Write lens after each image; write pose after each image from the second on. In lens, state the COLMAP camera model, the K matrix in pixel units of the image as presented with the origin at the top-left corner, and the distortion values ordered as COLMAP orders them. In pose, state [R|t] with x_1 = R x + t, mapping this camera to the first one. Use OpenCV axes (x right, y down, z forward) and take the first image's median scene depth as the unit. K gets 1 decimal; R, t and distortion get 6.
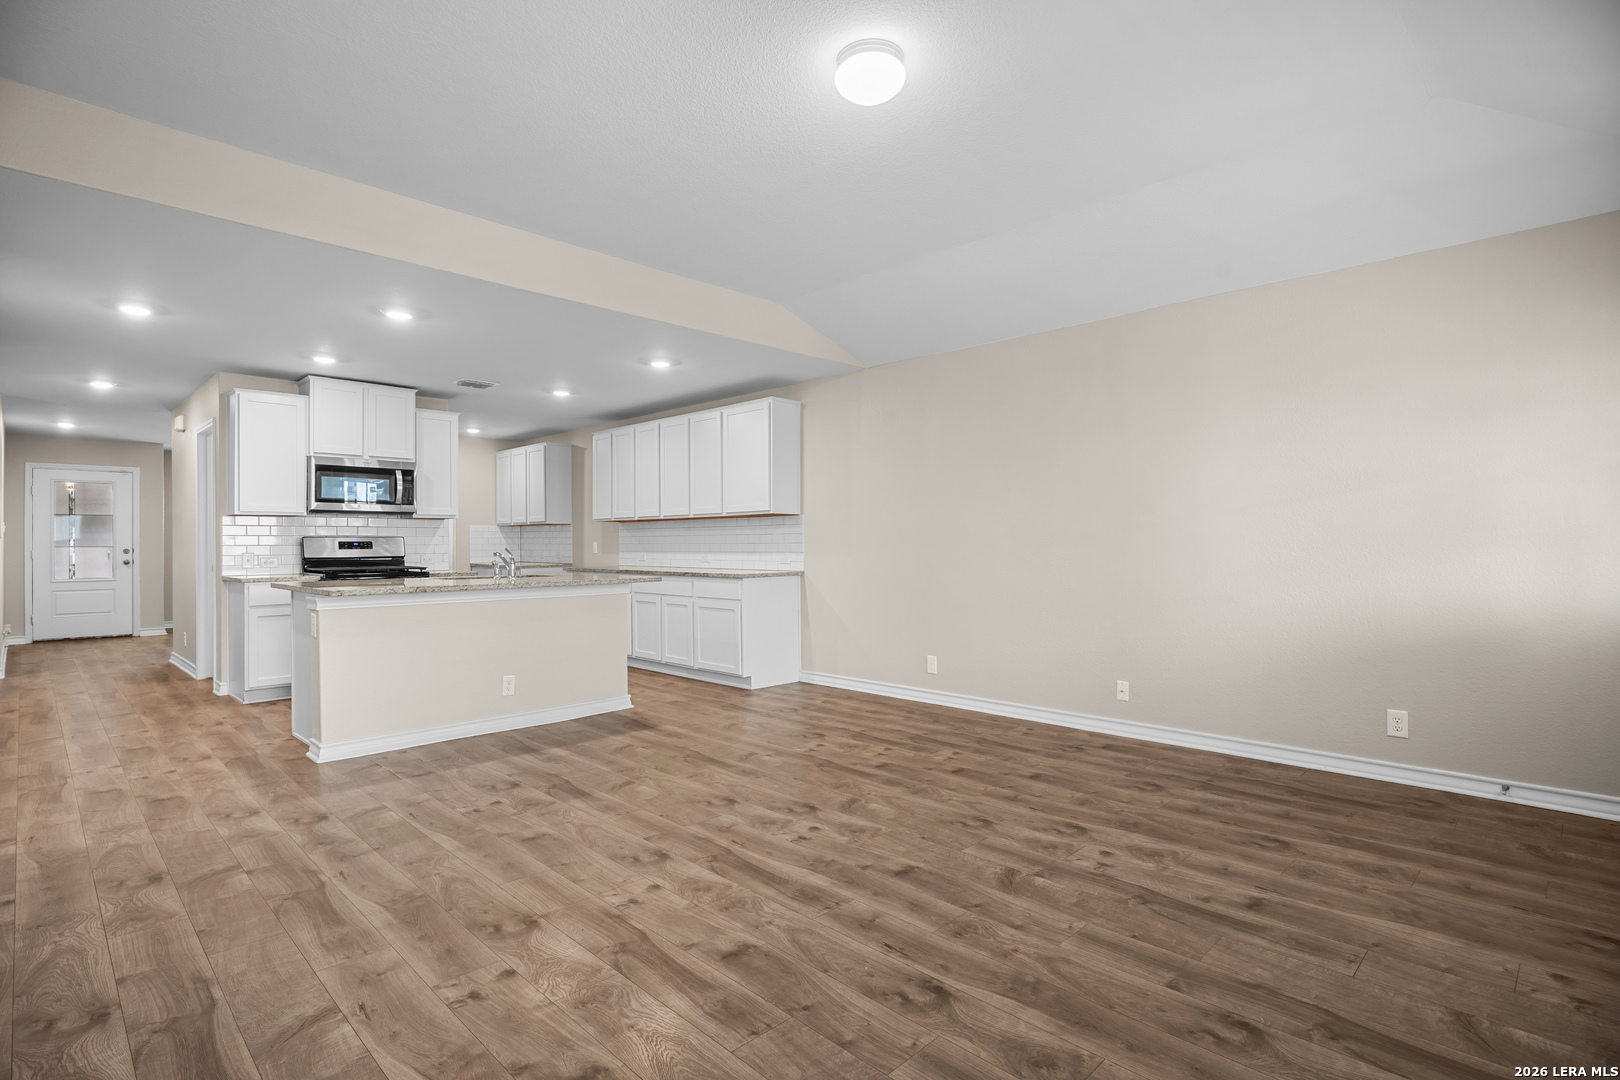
lens RADIAL K [[811.4, 0, 818.9], [0, 811.4, 539.7], [0, 0, 1]] dist [-0.011859, 0.001521]
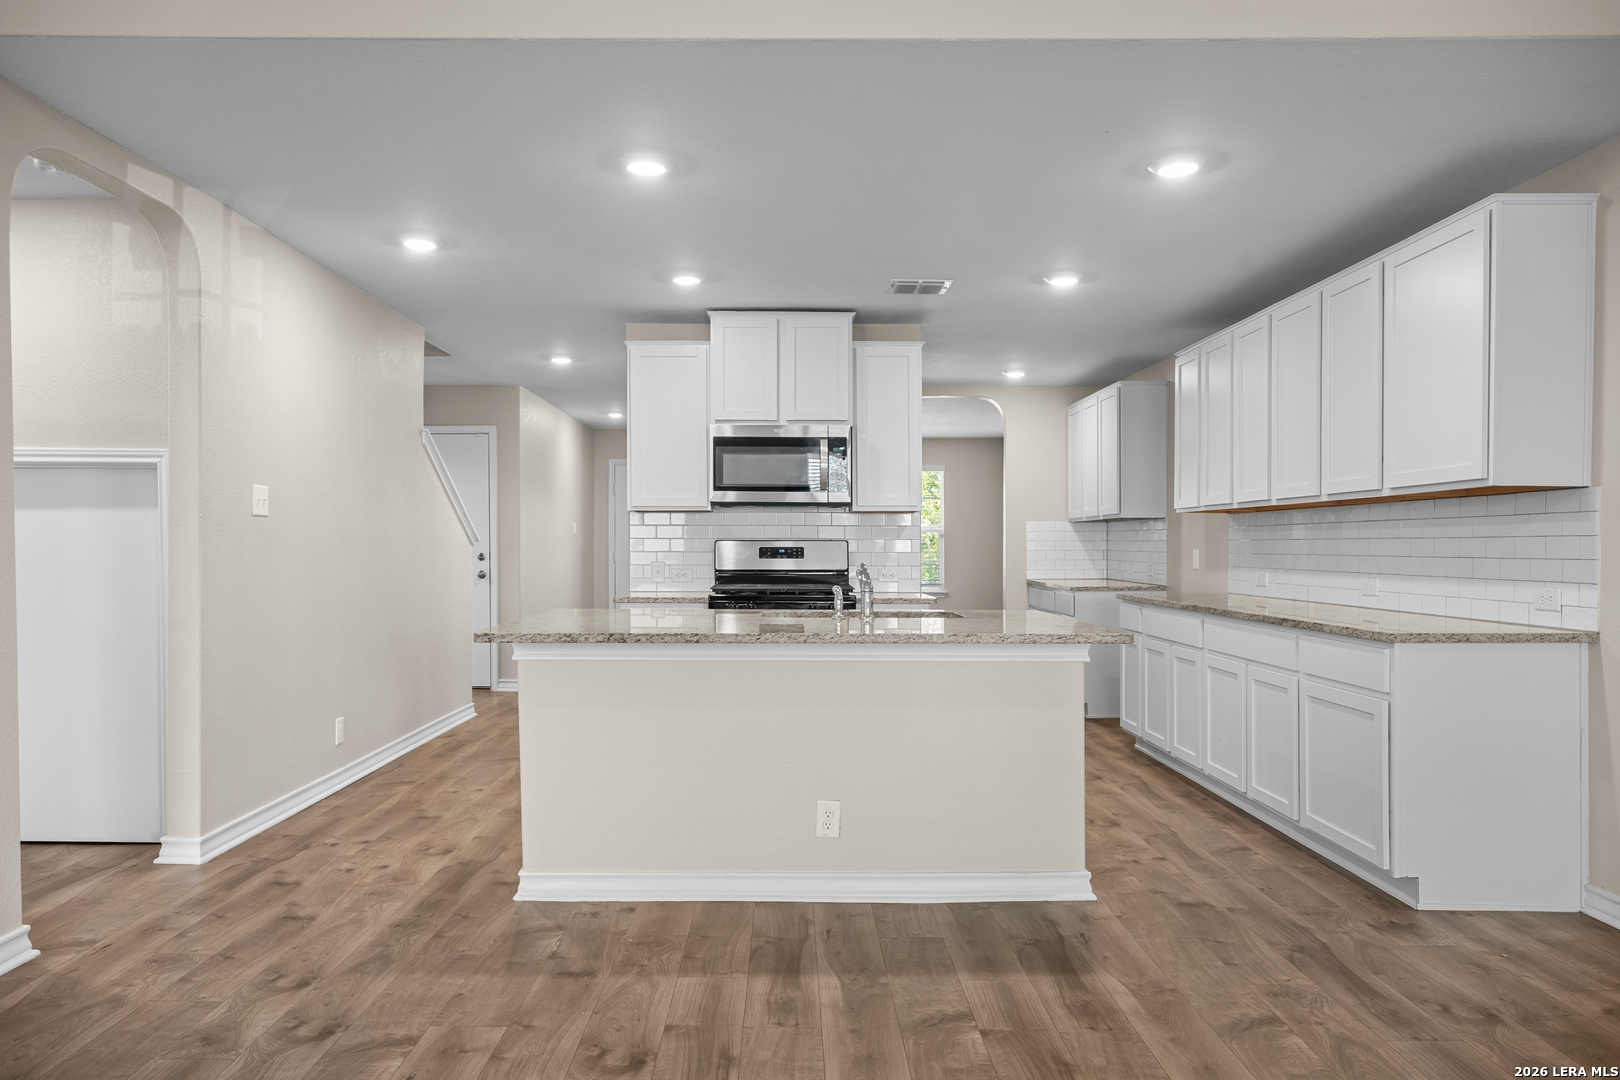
lens RADIAL K [[1072.8, 0, 760.0], [0, 1072.8, 565.6], [0, 0, 1]] dist [-0.006703, 0.008801]
pose [[0.689084, 0.020226, -0.724399, 0.086172], [-0.002296, 0.999666, 0.025728, -0.006296], [0.724678, -0.016065, 0.688901, 0.406873]]
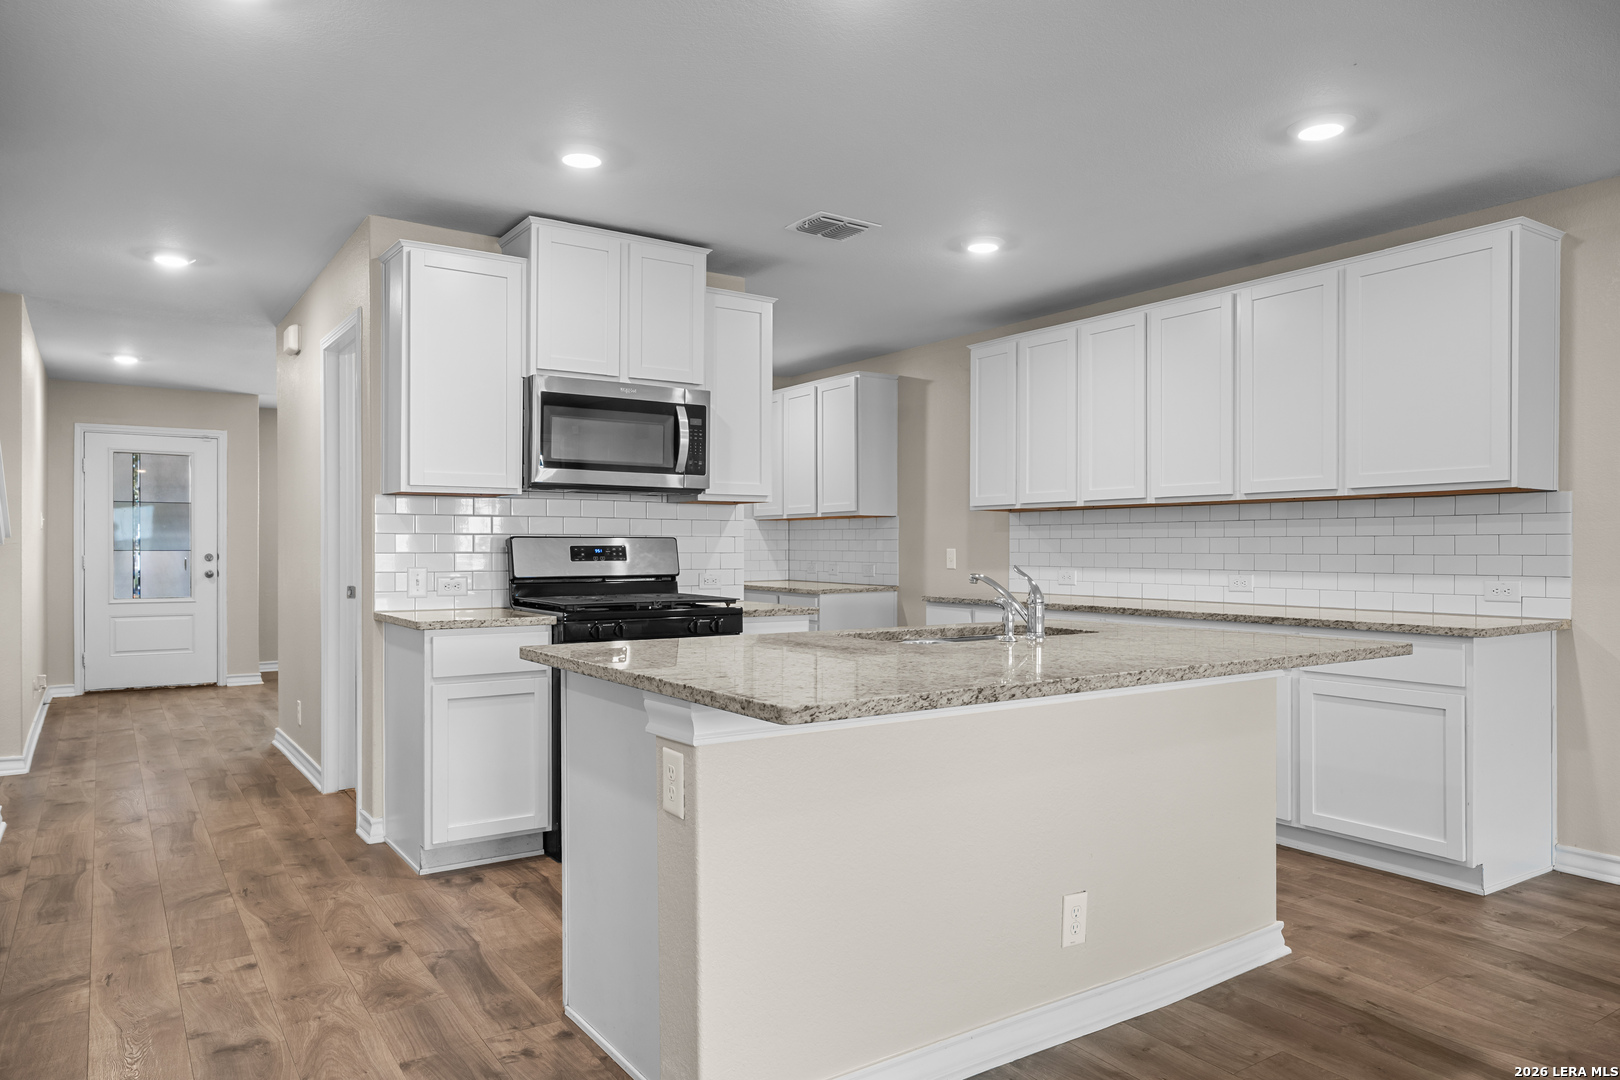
lens RADIAL K [[1072.8, 0, 806.2], [0, 1072.8, 552.8], [0, 0, 1]] dist [-0.006703, 0.008801]
pose [[0.979952, 0.007576, -0.199090, -0.348486], [-0.005733, 0.999935, 0.009828, -0.001040], [0.199151, -0.008489, 0.979932, 0.400614]]
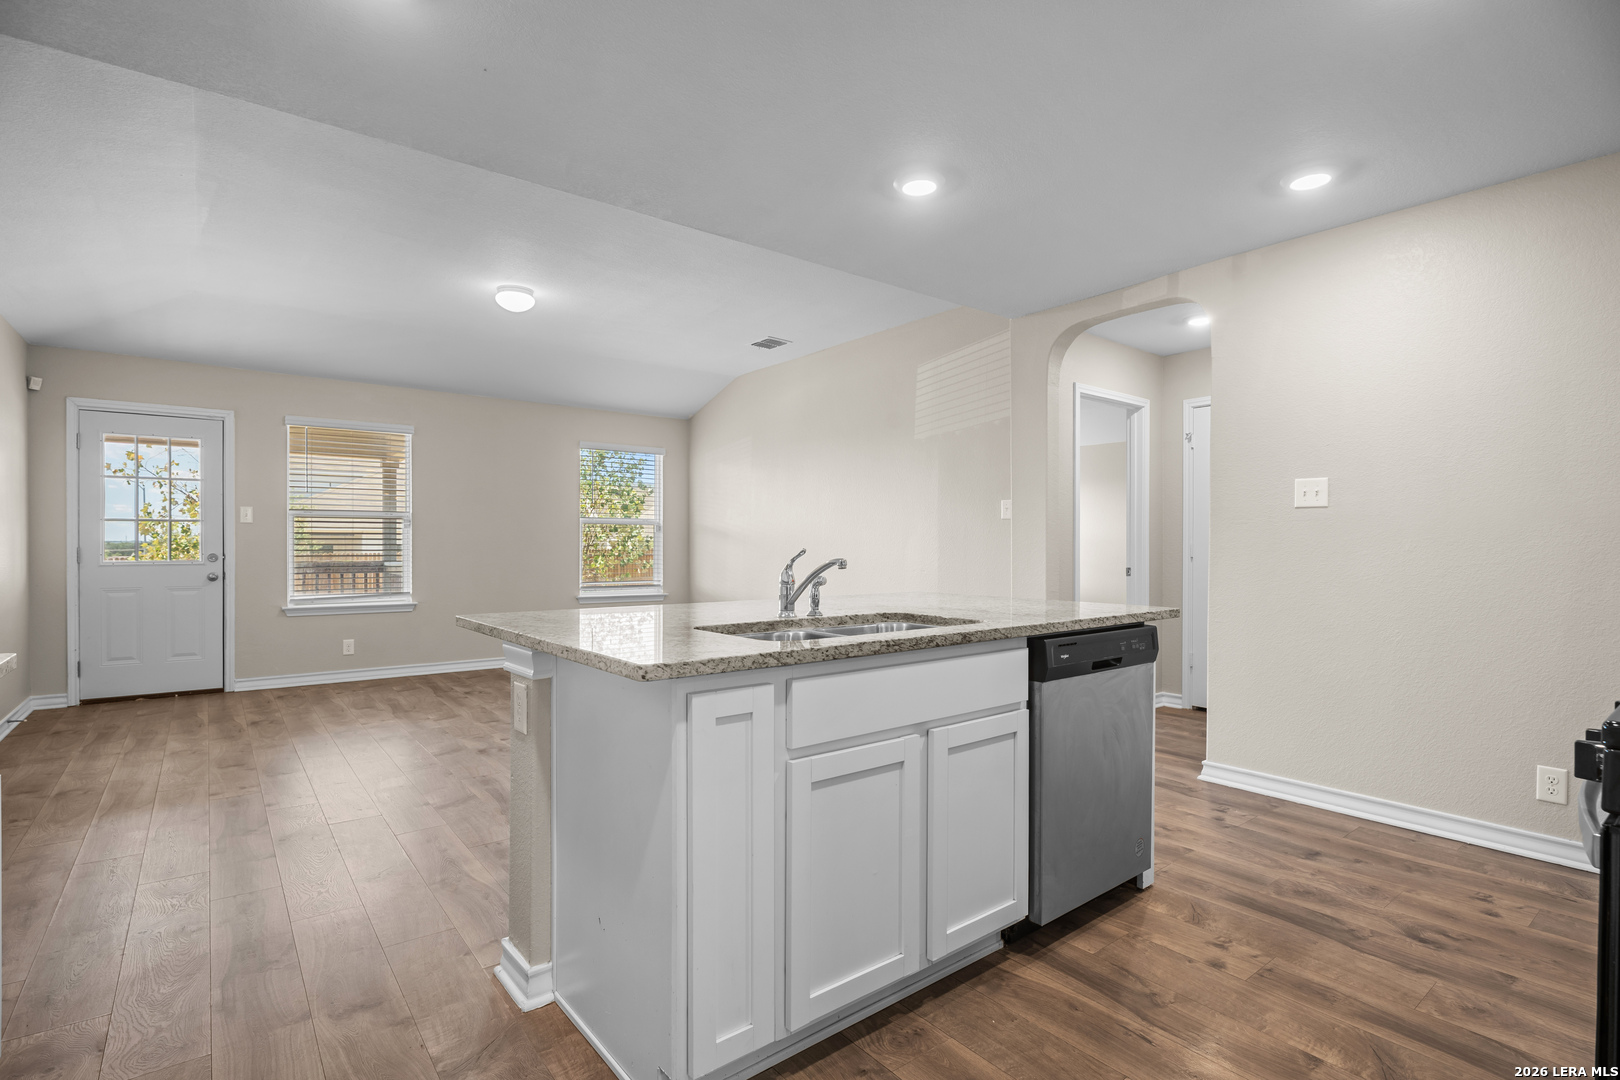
lens RADIAL K [[763.7, 0, 794.0], [0, 763.7, 532.4], [0, 0, 1]] dist [-0.000546, 0.002845]
pose [[-0.988202, 0.003998, 0.153107, -0.411427], [0.000815, 0.999782, -0.020849, 0.008293], [-0.153157, -0.020479, -0.987990, 1.288580]]
